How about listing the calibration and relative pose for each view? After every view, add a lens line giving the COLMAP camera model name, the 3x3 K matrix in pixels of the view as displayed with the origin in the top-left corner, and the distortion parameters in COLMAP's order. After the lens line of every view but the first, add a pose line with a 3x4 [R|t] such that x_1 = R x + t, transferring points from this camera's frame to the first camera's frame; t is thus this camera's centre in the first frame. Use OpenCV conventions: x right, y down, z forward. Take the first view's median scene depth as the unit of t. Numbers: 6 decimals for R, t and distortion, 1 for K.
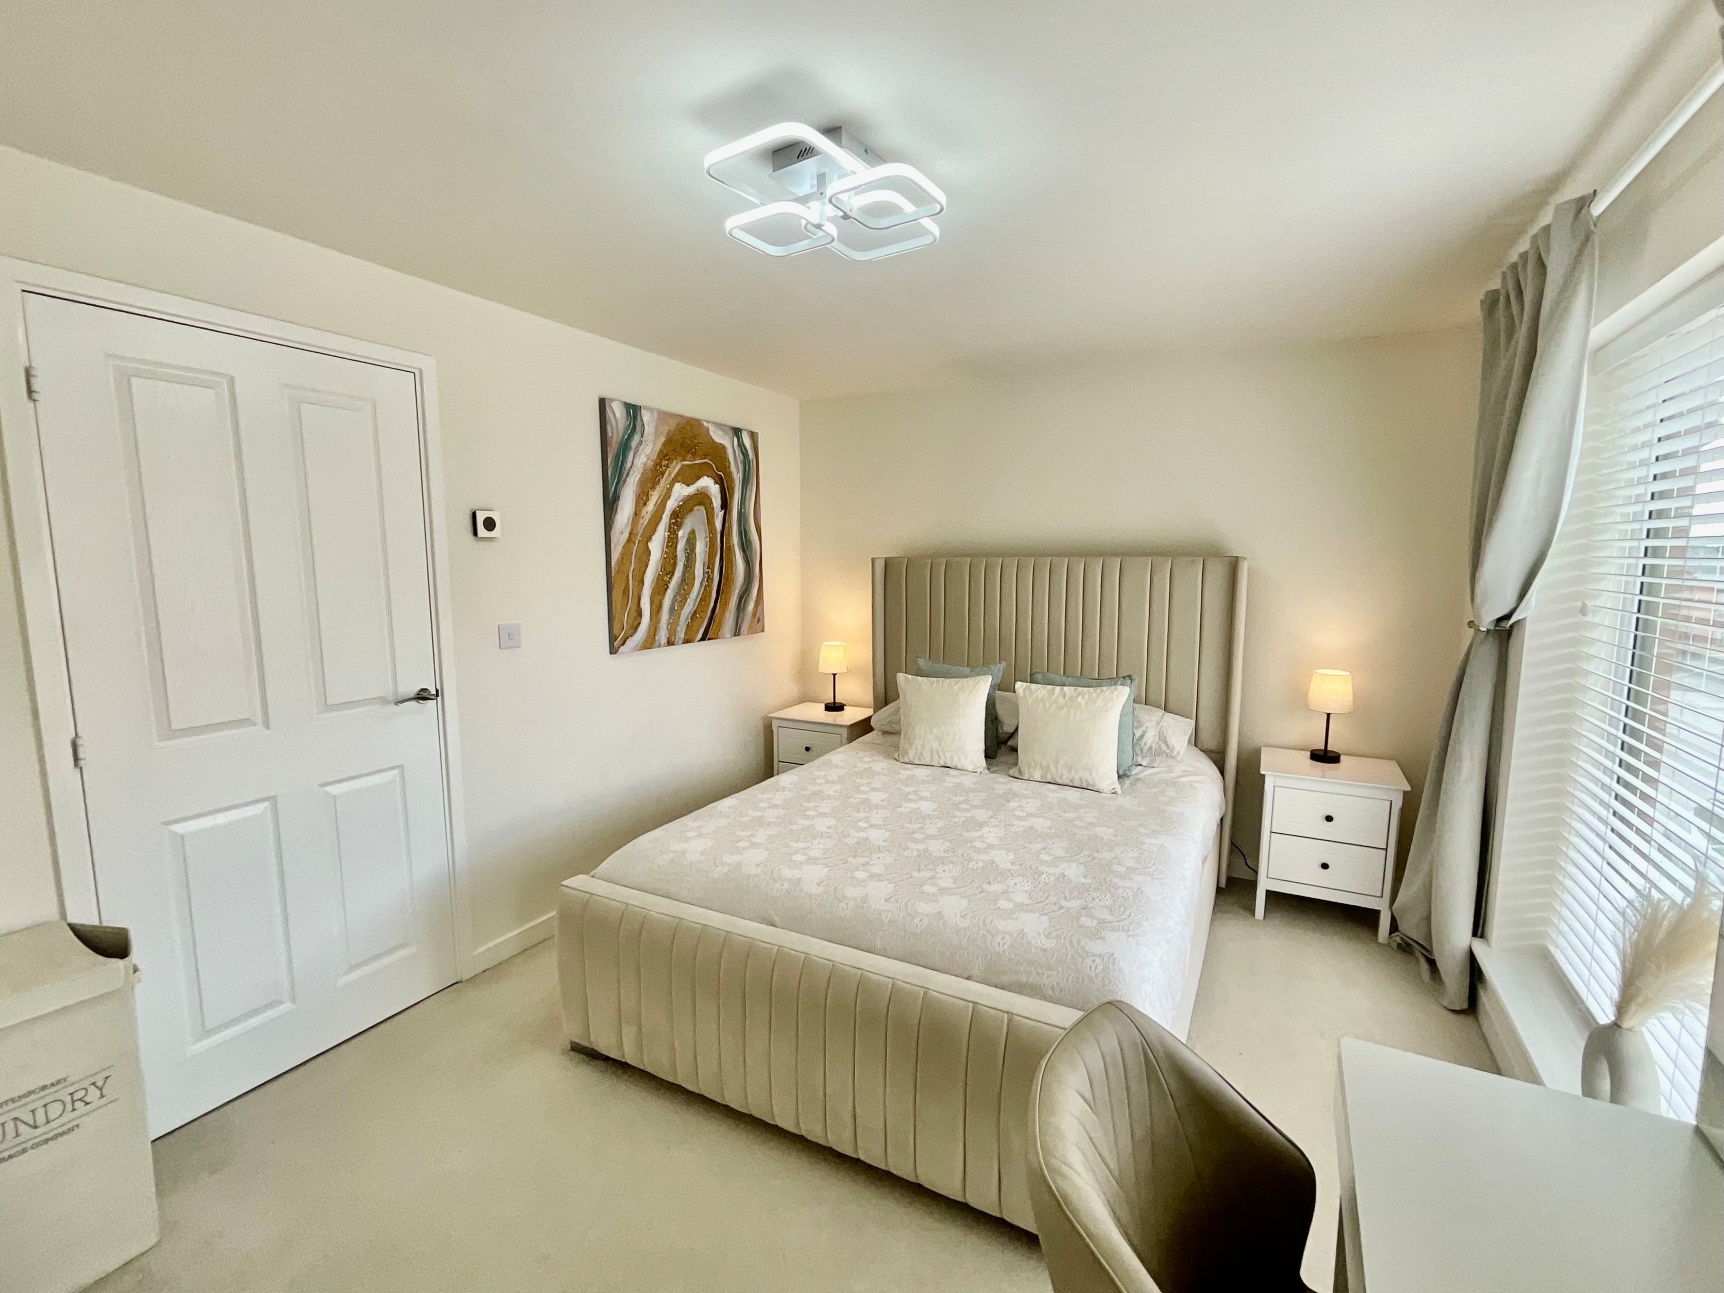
lens RADIAL K [[768.1, 0, 868.0], [0, 768.1, 647.9], [0, 0, 1]] dist [0.000756, 0.000688]
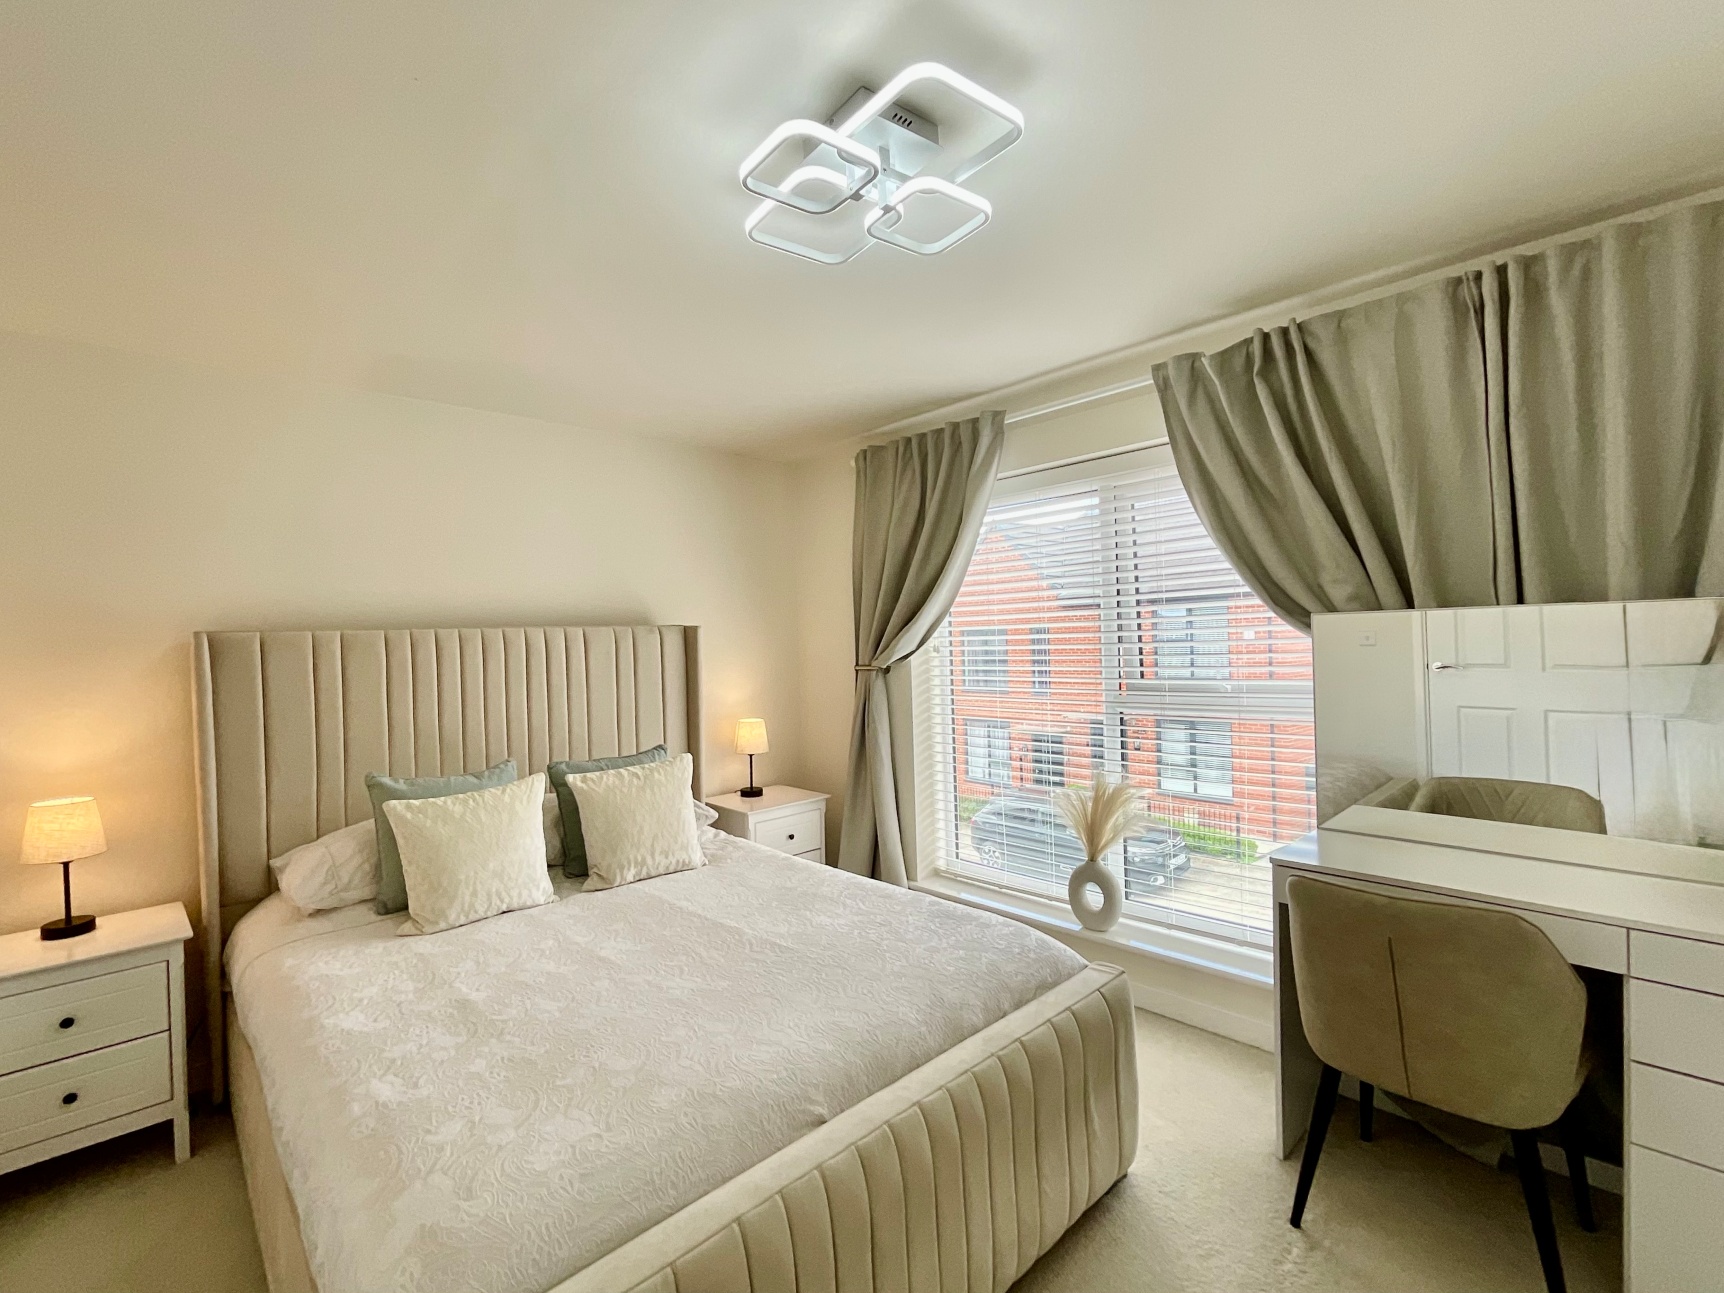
lens RADIAL K [[768.1, 0, 868.0], [0, 768.1, 647.9], [0, 0, 1]] dist [0.000756, 0.000688]
pose [[0.315344, -0.015545, 0.948850, -0.472472], [0.144594, 0.988978, -0.031852, -0.015752], [-0.937897, 0.147242, 0.314116, 0.435756]]
